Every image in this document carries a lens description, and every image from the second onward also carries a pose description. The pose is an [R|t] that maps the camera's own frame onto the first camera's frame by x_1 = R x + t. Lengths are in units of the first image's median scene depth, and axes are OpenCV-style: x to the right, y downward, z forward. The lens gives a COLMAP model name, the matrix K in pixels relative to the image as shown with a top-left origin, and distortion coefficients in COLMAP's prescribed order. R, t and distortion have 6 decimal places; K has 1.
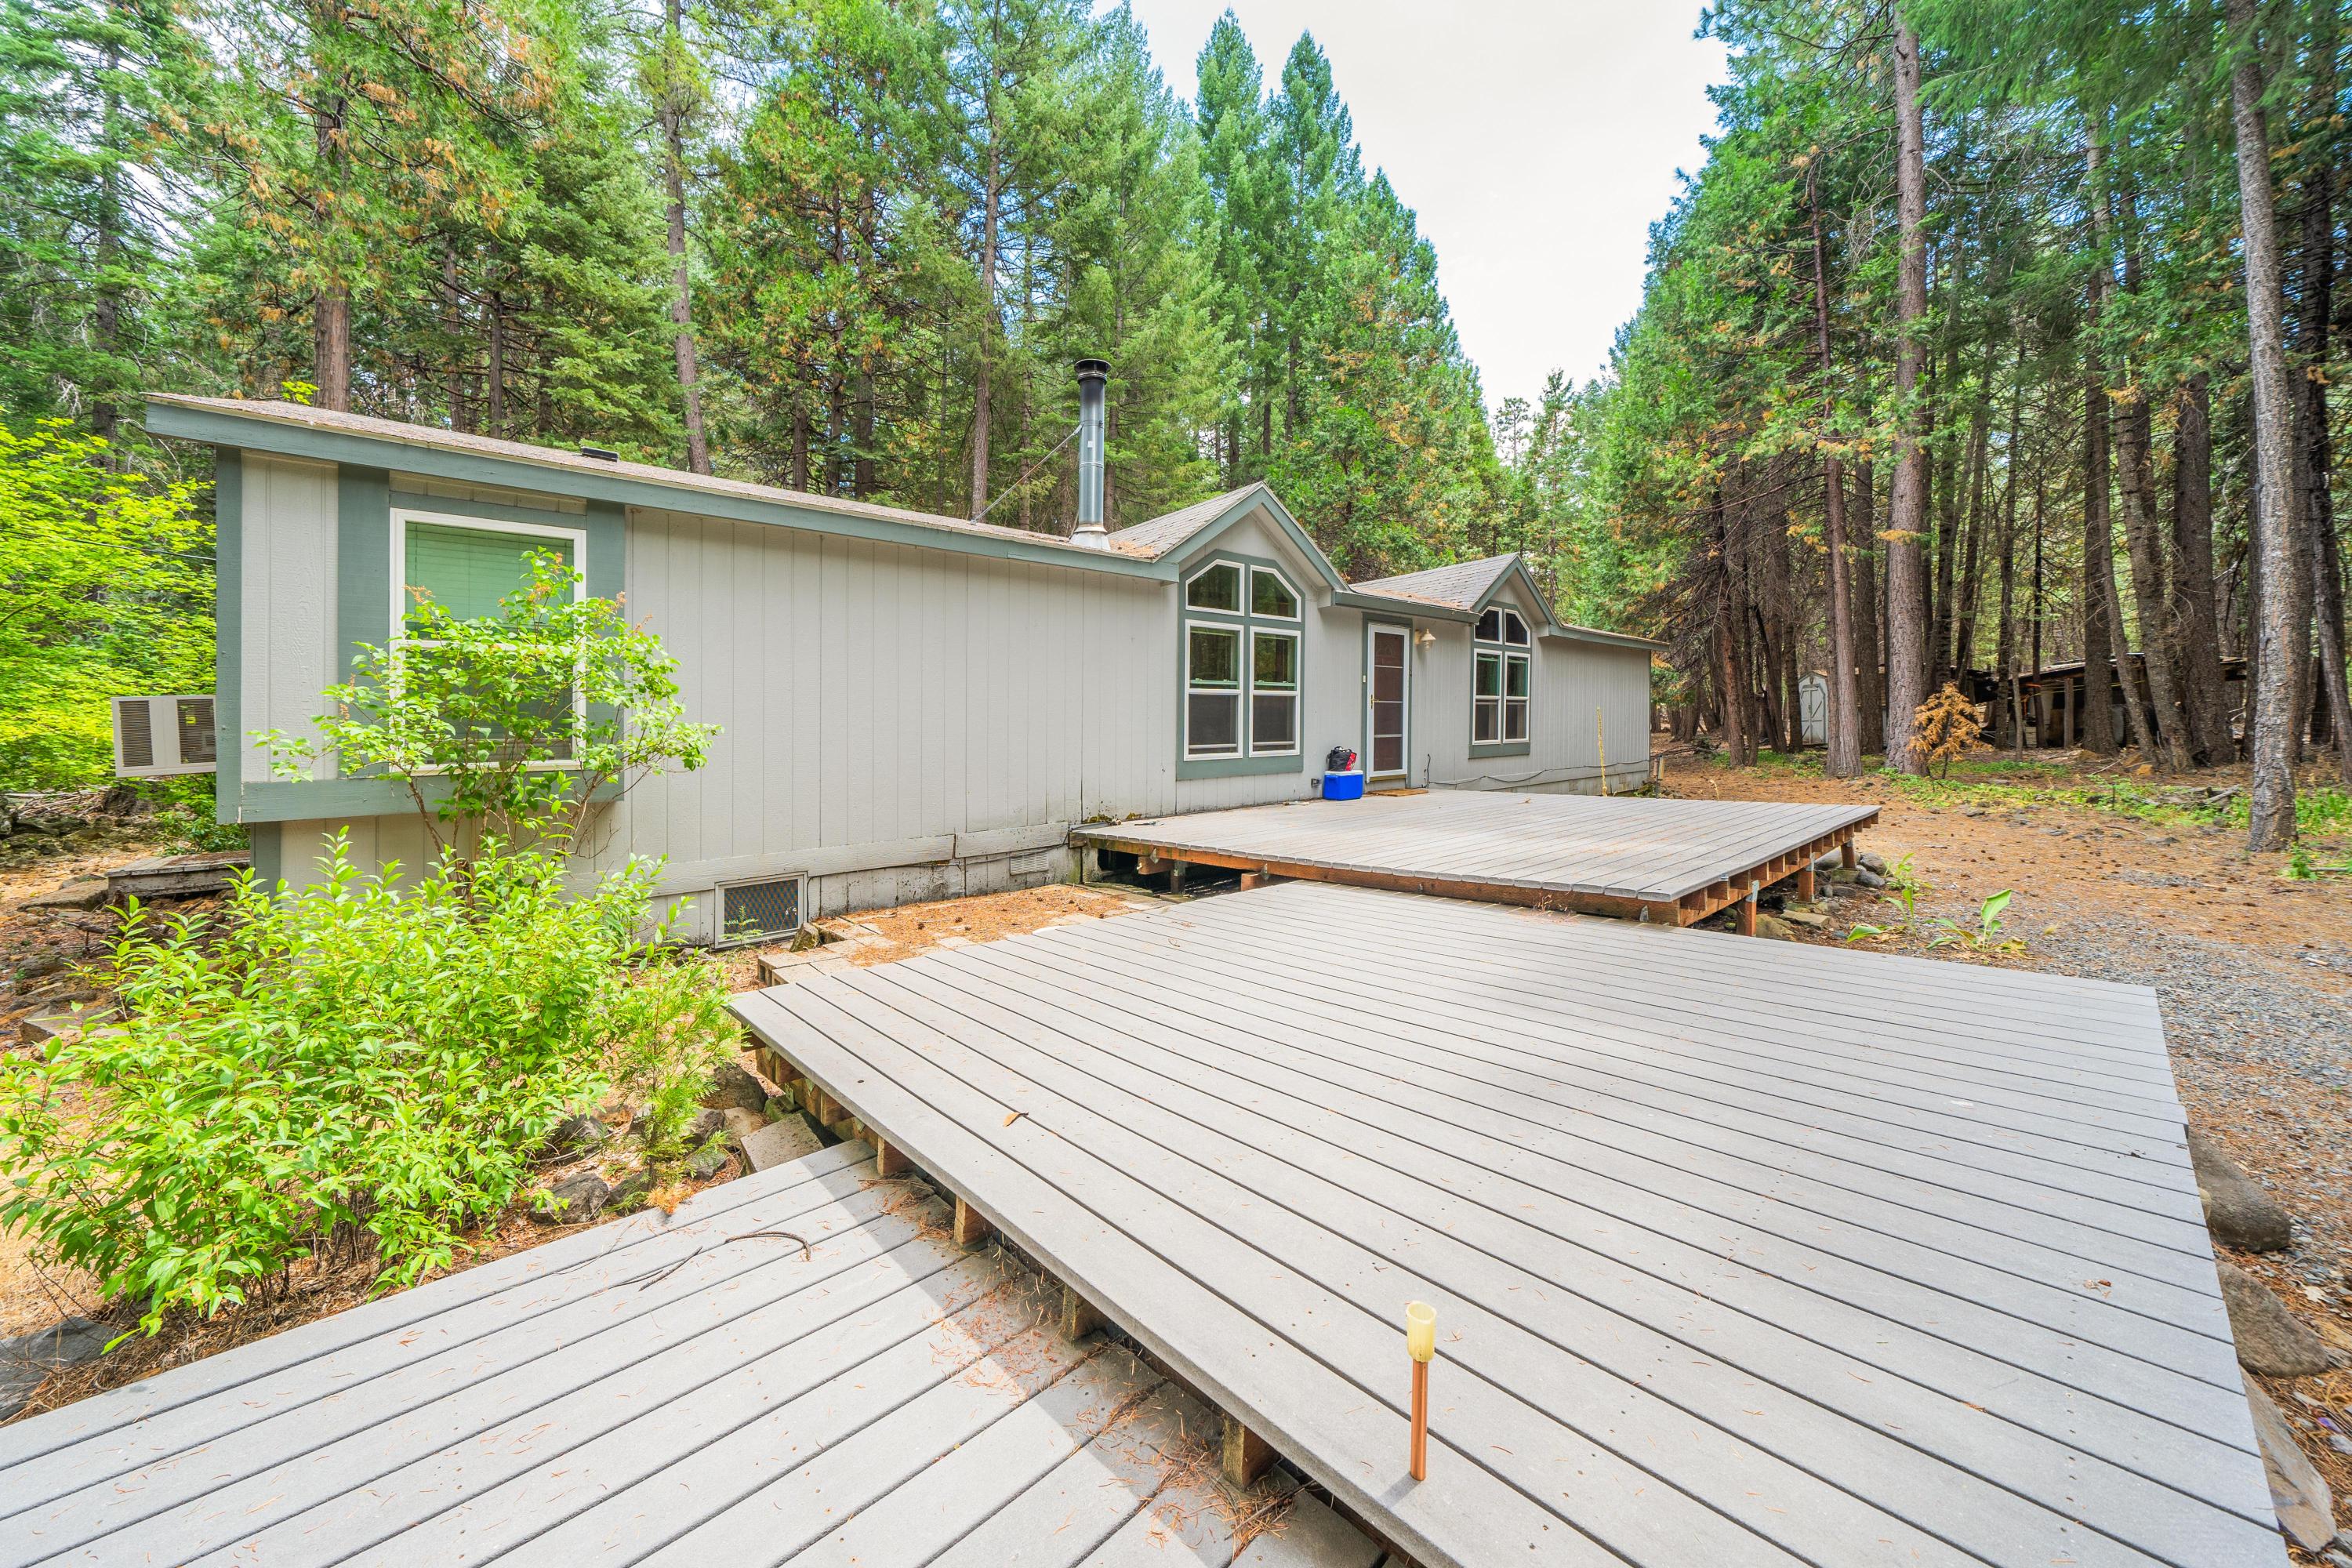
lens RADIAL K [[843.6, 0, 1173.6], [0, 843.6, 737.3], [0, 0, 1]] dist [-0.008218, 0.000249]
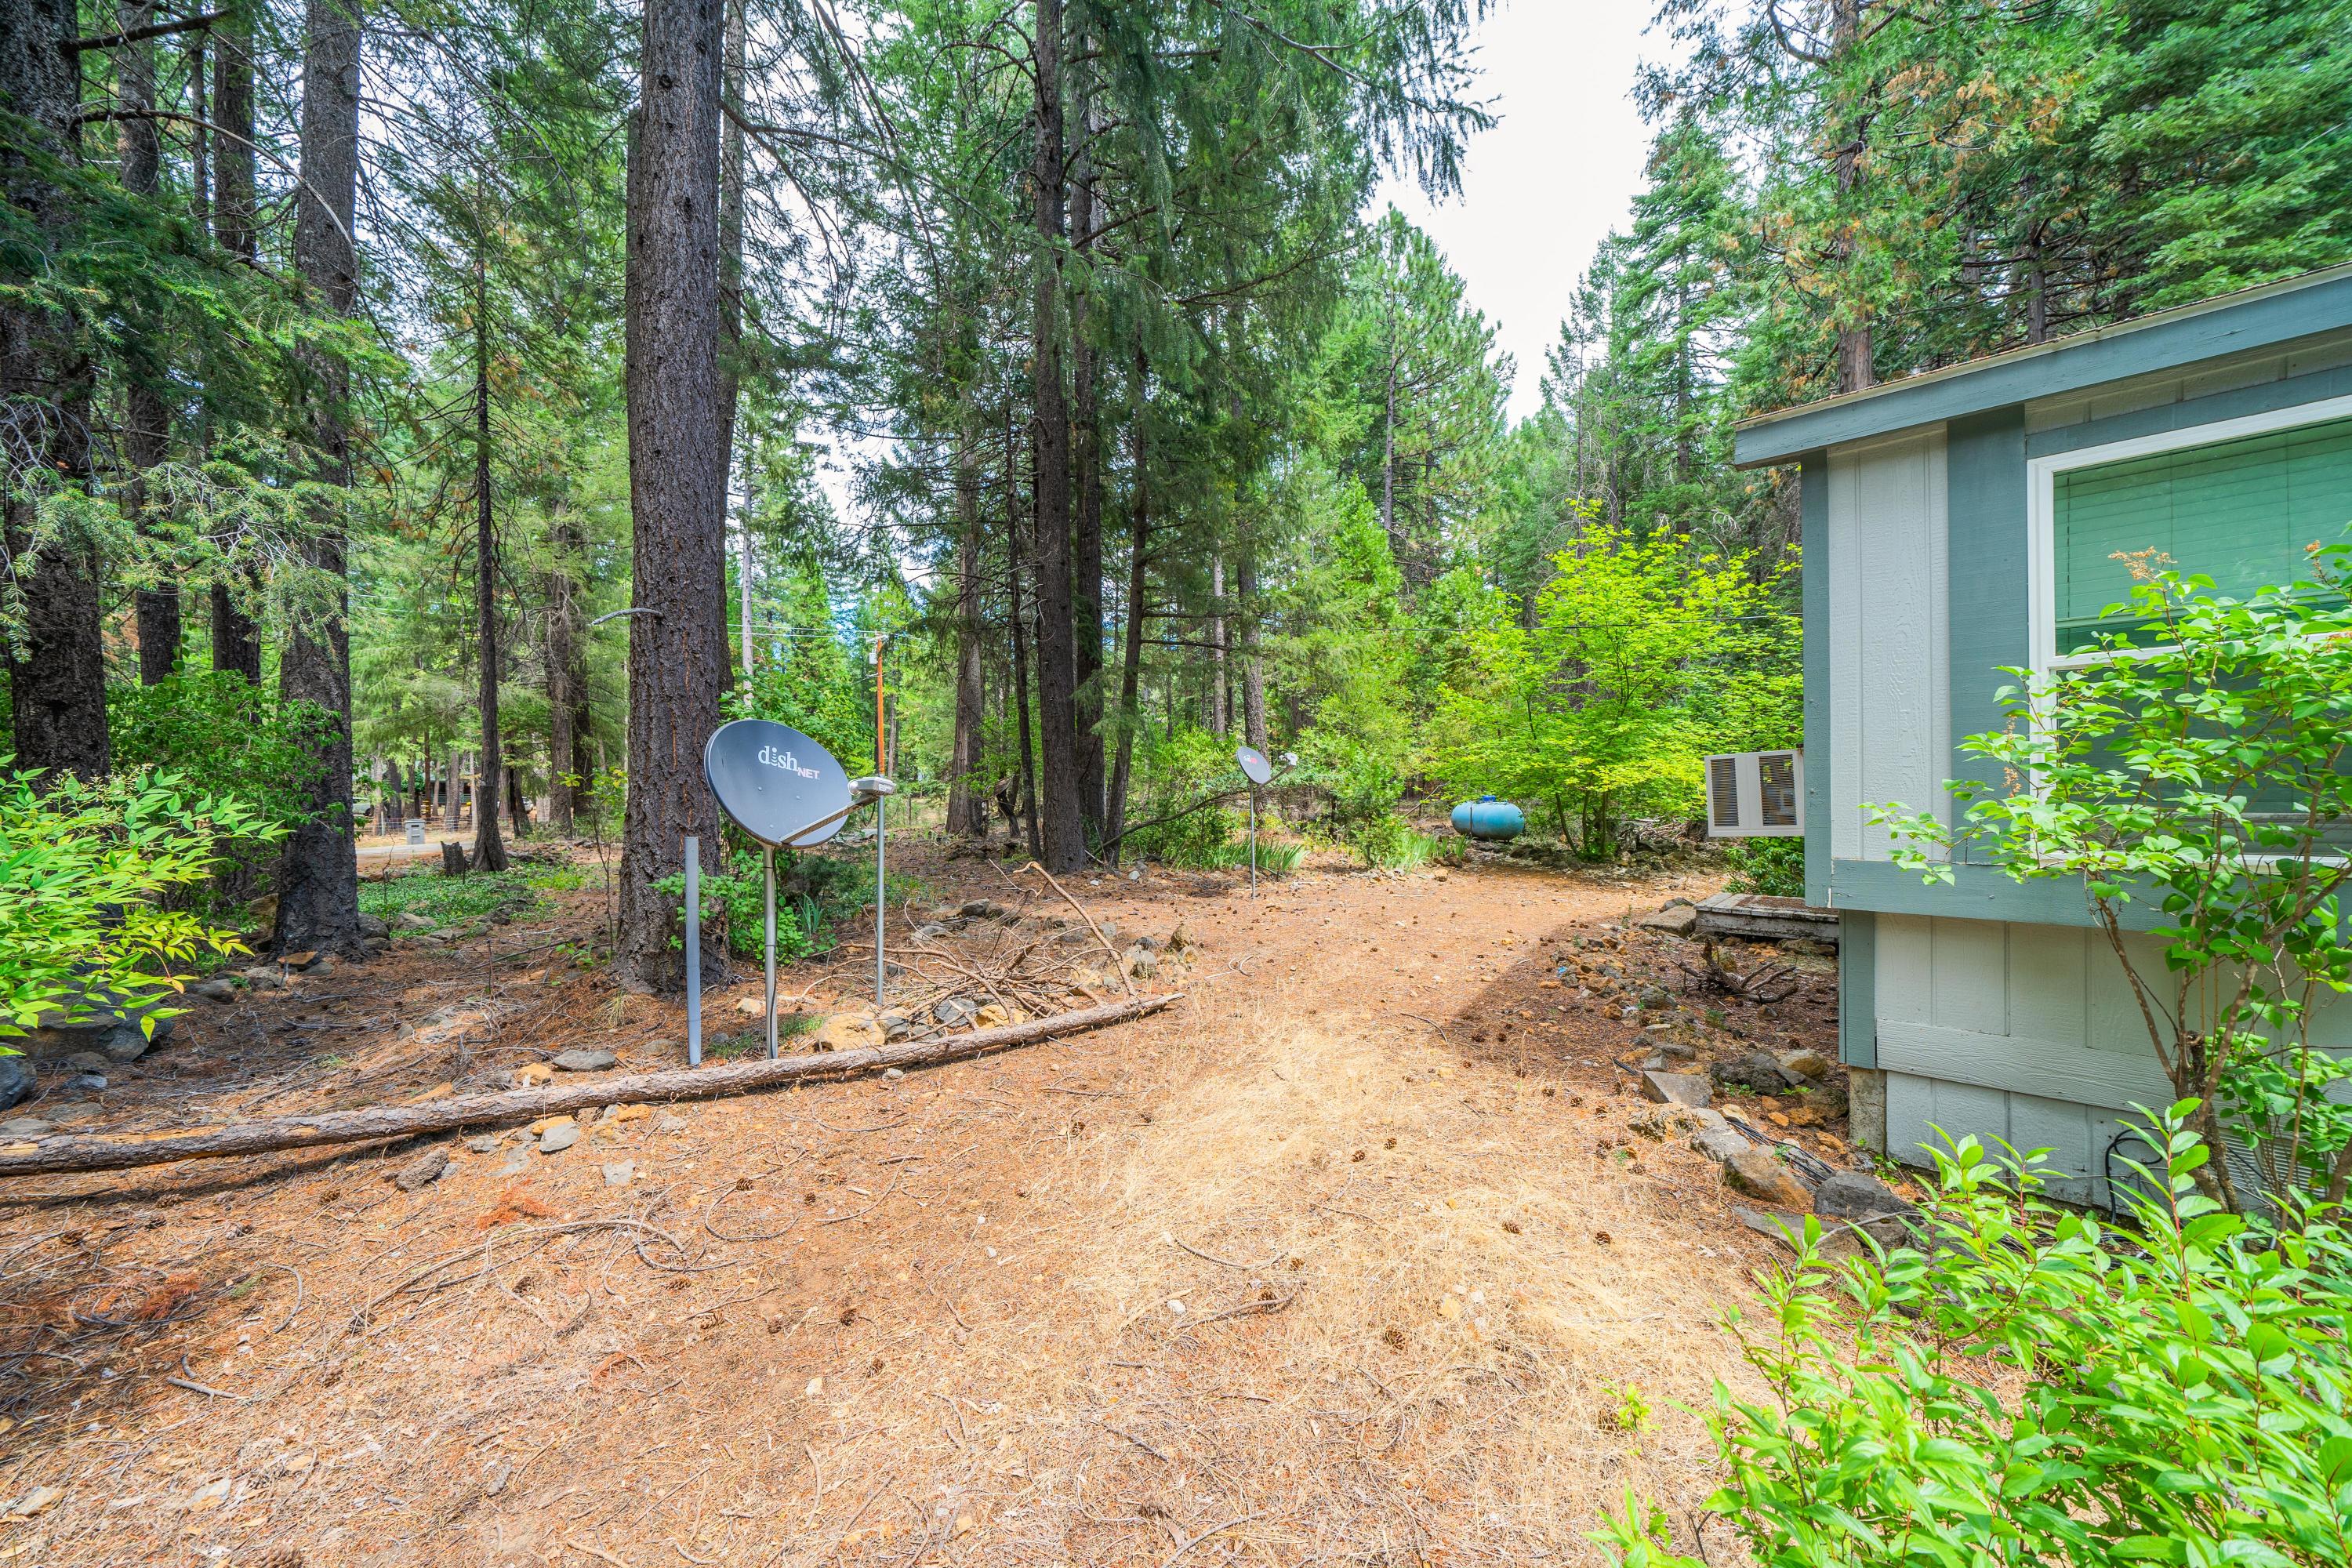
lens RADIAL K [[788.6, 0, 1173.1], [0, 788.6, 774.9], [0, 0, 1]] dist [0.000252, 0.000136]
pose [[0.089573, 0.002978, -0.995976, -0.201852], [0.007524, 0.999965, 0.003666, -0.017331], [0.995952, -0.007822, 0.089547, 0.144777]]
